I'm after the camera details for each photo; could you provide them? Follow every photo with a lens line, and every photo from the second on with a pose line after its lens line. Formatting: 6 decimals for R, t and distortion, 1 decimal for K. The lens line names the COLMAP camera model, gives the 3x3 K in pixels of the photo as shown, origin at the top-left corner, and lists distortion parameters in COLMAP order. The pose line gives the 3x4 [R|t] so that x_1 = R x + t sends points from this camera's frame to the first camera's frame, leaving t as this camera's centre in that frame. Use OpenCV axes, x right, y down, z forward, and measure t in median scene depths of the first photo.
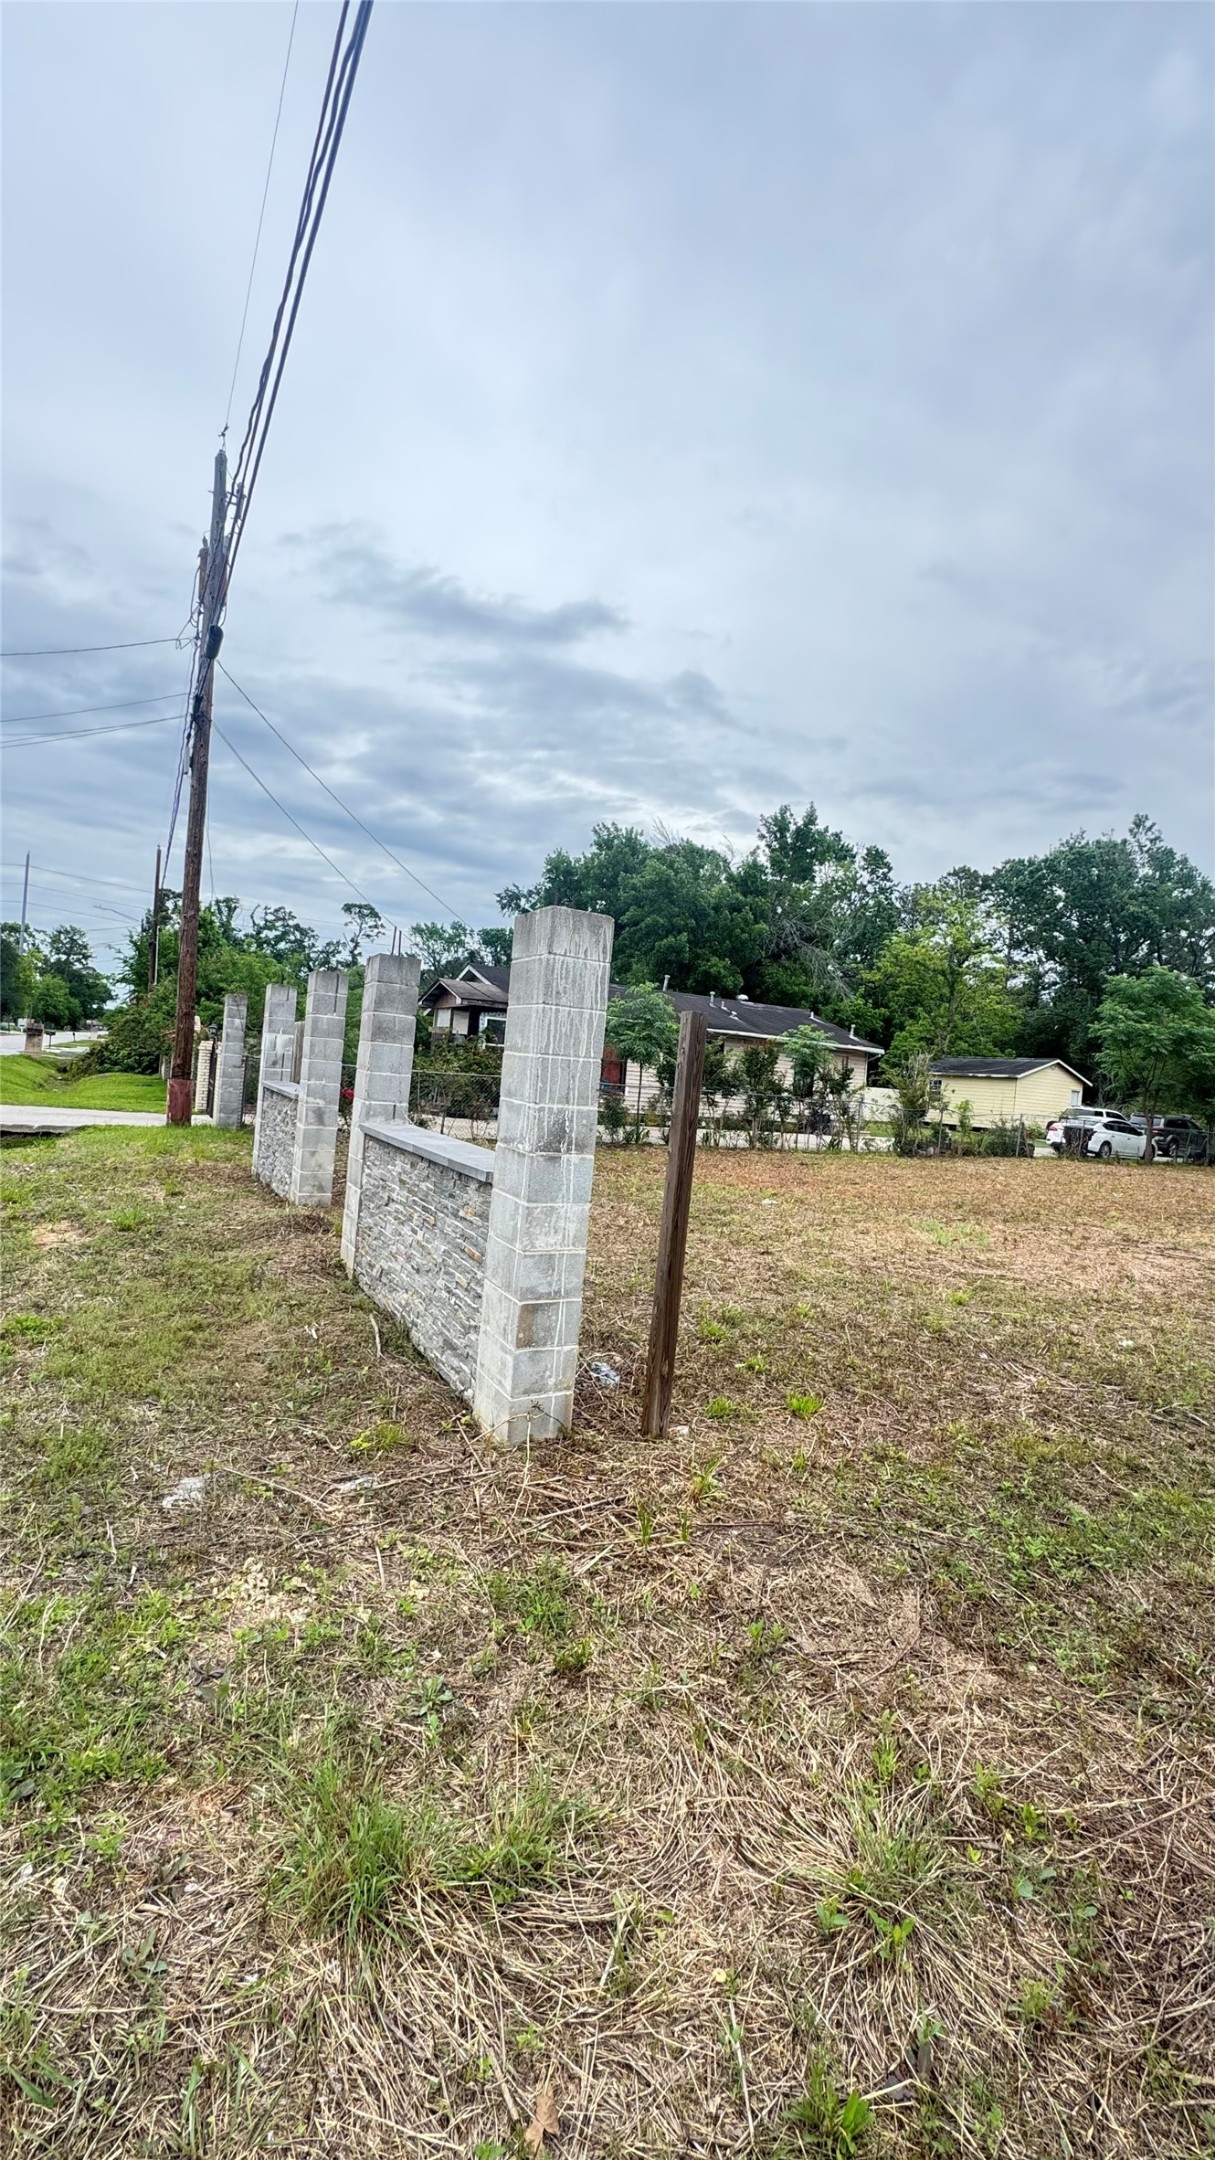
lens RADIAL K [[869.7, 0, 609.9], [0, 869.7, 1079.5], [0, 0, 1]] dist [-0.002553, 0.000240]
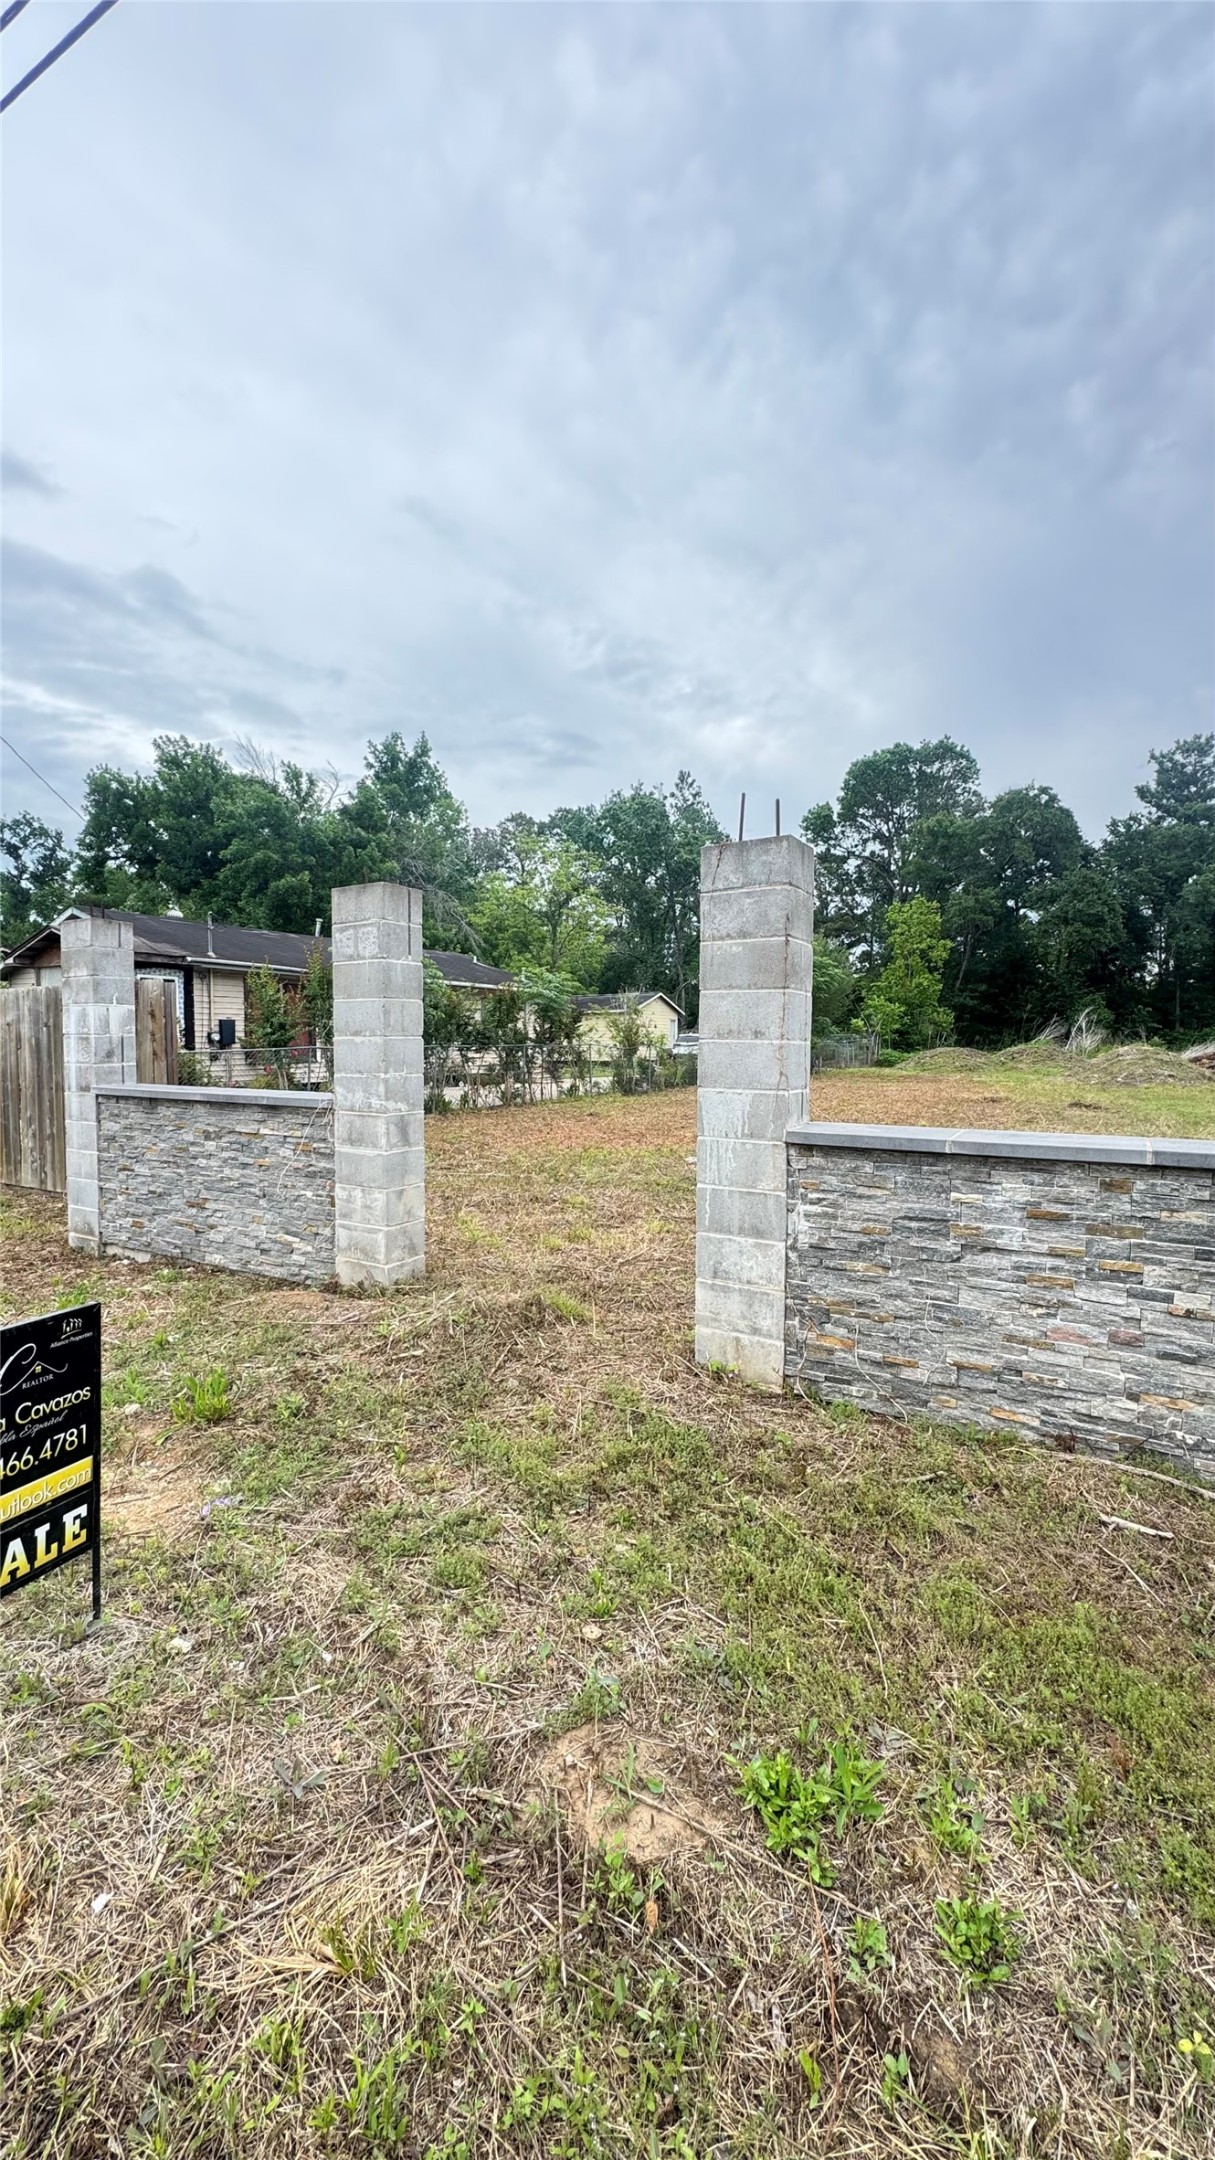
lens RADIAL K [[870.1, 0, 610.9], [0, 870.1, 1080.0], [0, 0, 1]] dist [-0.003424, 0.000567]
pose [[0.862297, -0.106068, 0.495170, -0.251313], [0.076735, 0.993895, 0.079271, -0.014219], [-0.500555, -0.030358, 0.865172, 0.207402]]
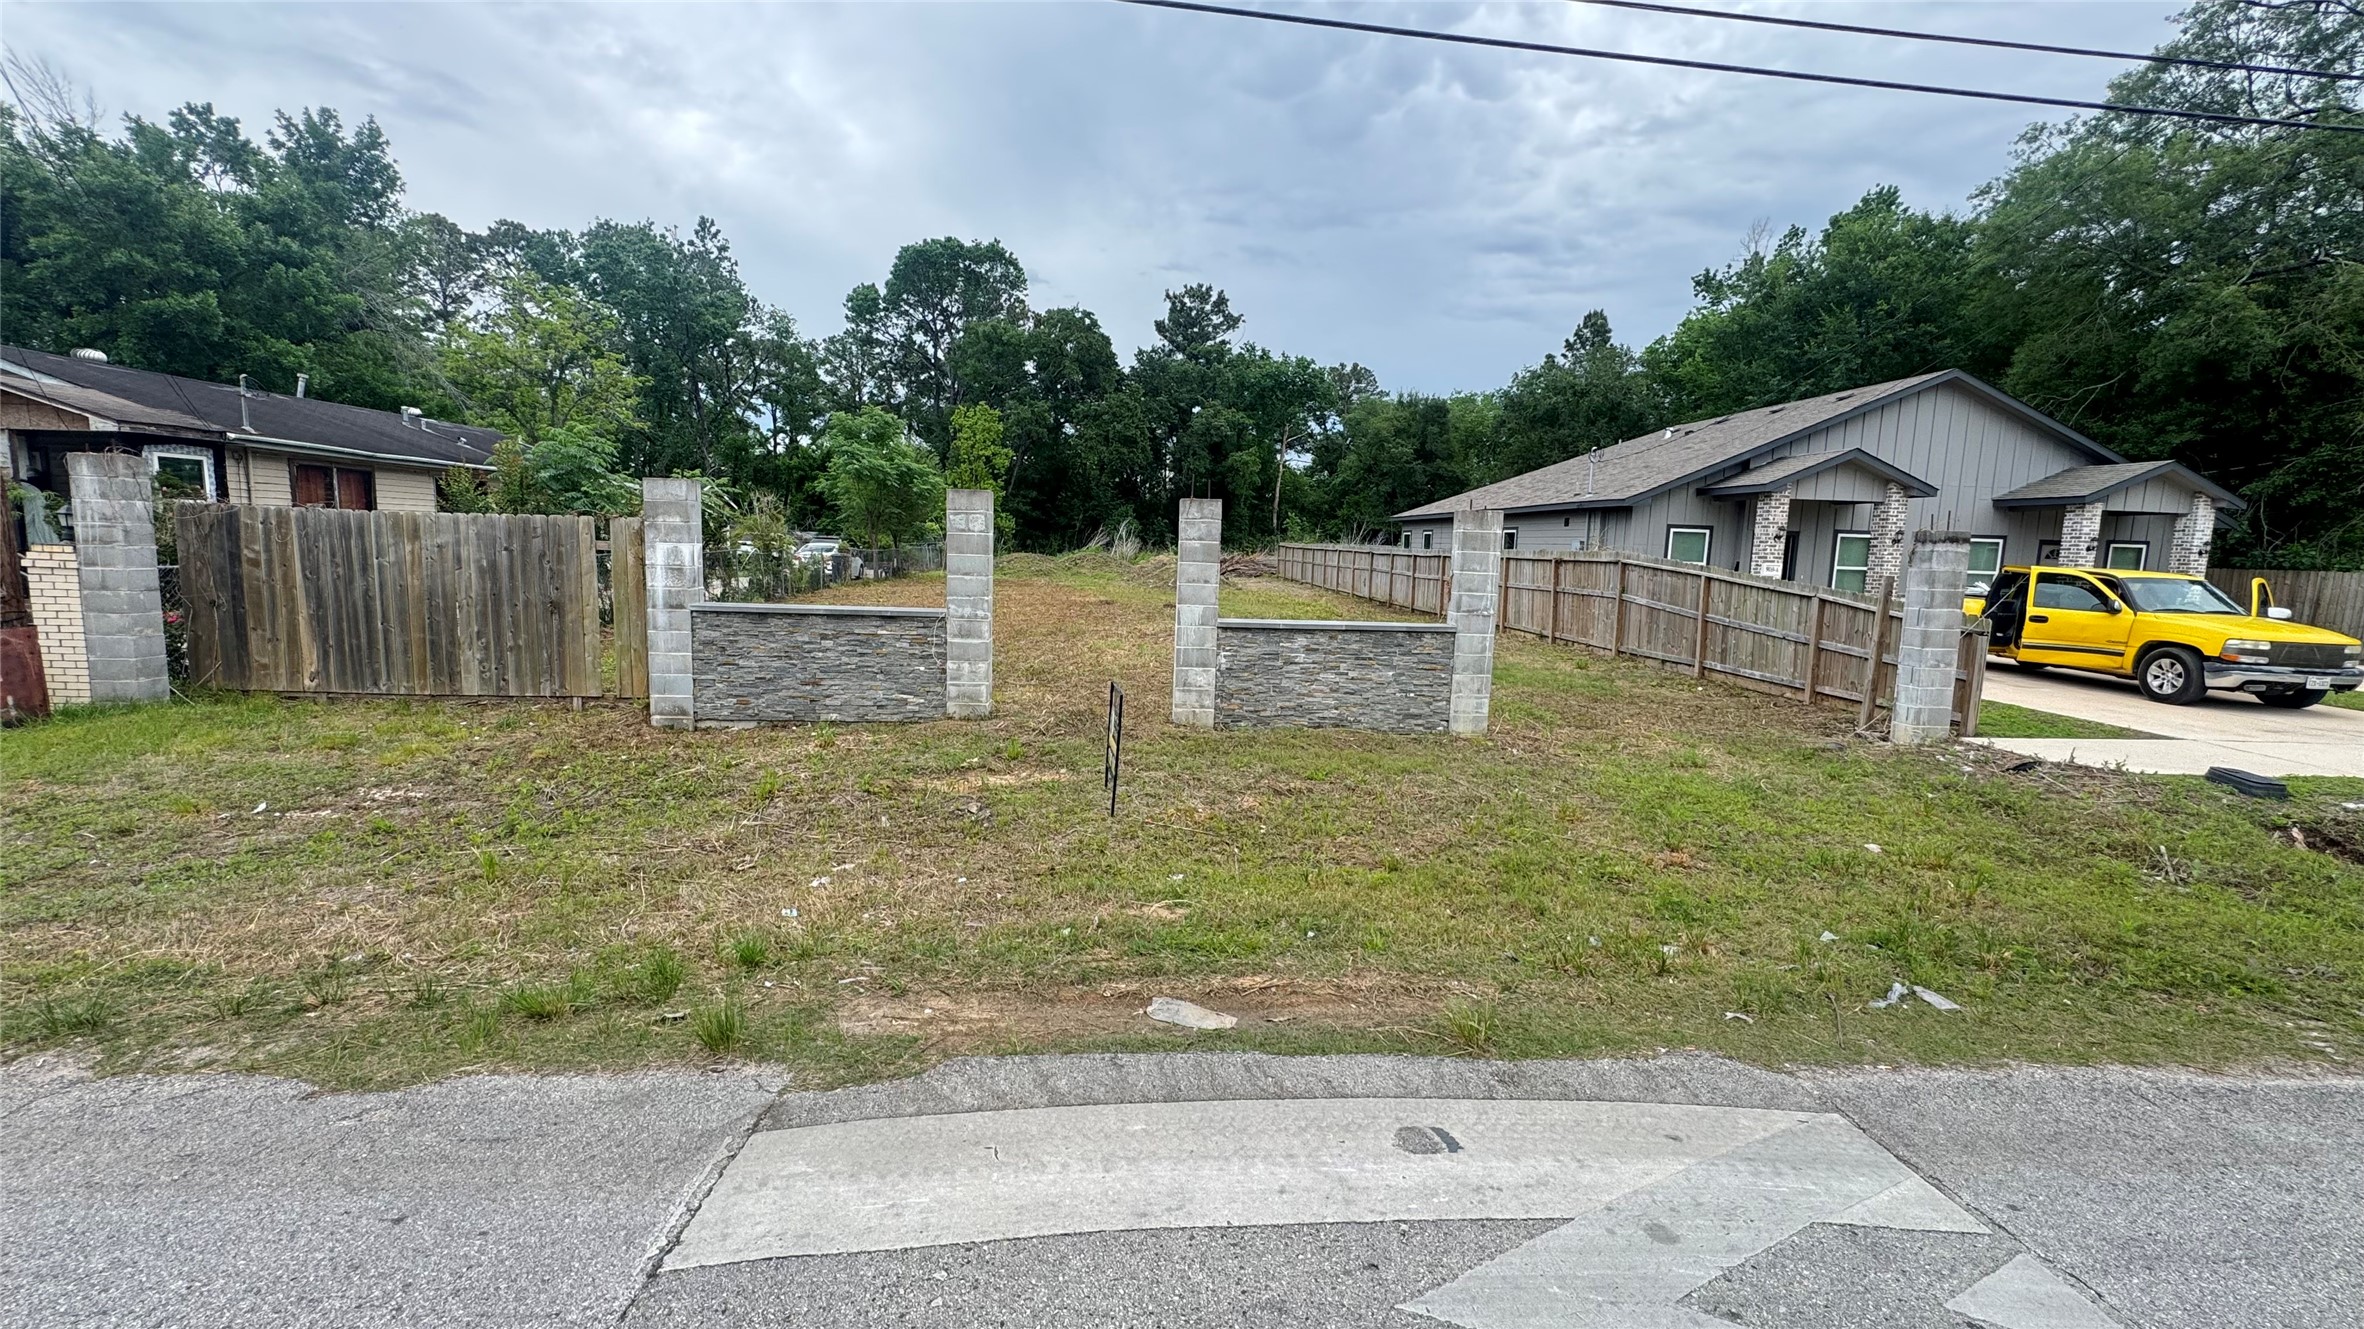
lens RADIAL K [[951.9, 0, 1182.0], [0, 951.9, 662.5], [0, 0, 1]] dist [-0.002553, 0.000240]
pose [[0.431898, -0.182516, 0.883262, -0.633661], [0.015051, 0.980633, 0.195276, -0.070415], [-0.901797, -0.071045, 0.426280, 0.144569]]
